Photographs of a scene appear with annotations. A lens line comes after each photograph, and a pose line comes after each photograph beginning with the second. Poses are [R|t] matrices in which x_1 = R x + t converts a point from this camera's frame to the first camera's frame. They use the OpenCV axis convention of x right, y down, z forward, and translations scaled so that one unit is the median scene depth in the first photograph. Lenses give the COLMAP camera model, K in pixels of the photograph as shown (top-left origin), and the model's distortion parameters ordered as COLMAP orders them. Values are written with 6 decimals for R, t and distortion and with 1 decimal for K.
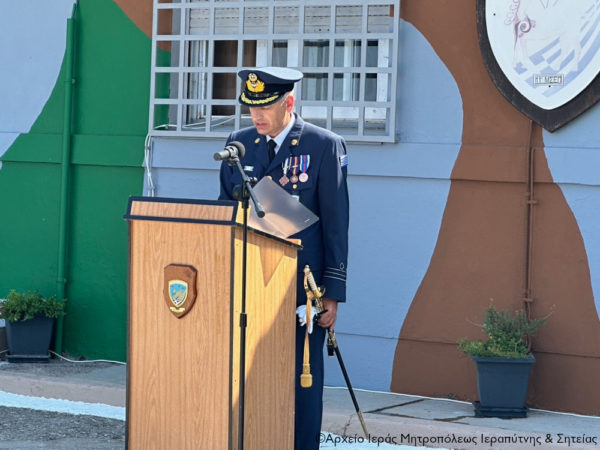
lens RADIAL K [[1872.2, 0, 300.0], [0, 1872.2, 225.0], [0, 0, 1]] dist [-0.055902, -0.027312]
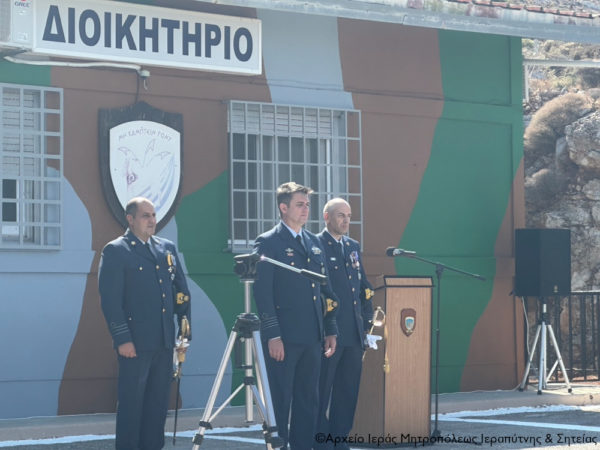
lens RADIAL K [[2138.7, 0, 300.0], [0, 2138.7, 225.0], [0, 0, 1]] dist [-0.135360, 2.374899]
pose [[0.223532, 0.005662, 0.974680, -1.481116], [0.052512, 0.998461, -0.017843, -0.021444], [-0.973281, 0.055170, 0.222891, 0.393418]]
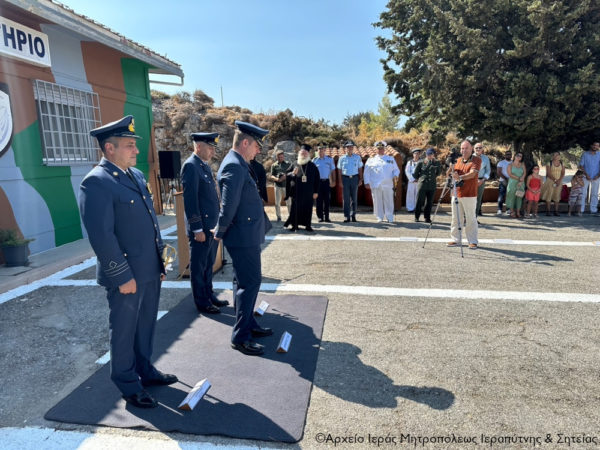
lens RADIAL K [[423.4, 0, 300.0], [0, 423.4, 225.0], [0, 0, 1]] dist [0.000195, -0.006497]
pose [[-0.440275, -0.154675, 0.884440, -0.544844], [0.057895, 0.978109, 0.199876, -0.050501], [-0.895995, 0.139205, -0.421682, 0.772979]]
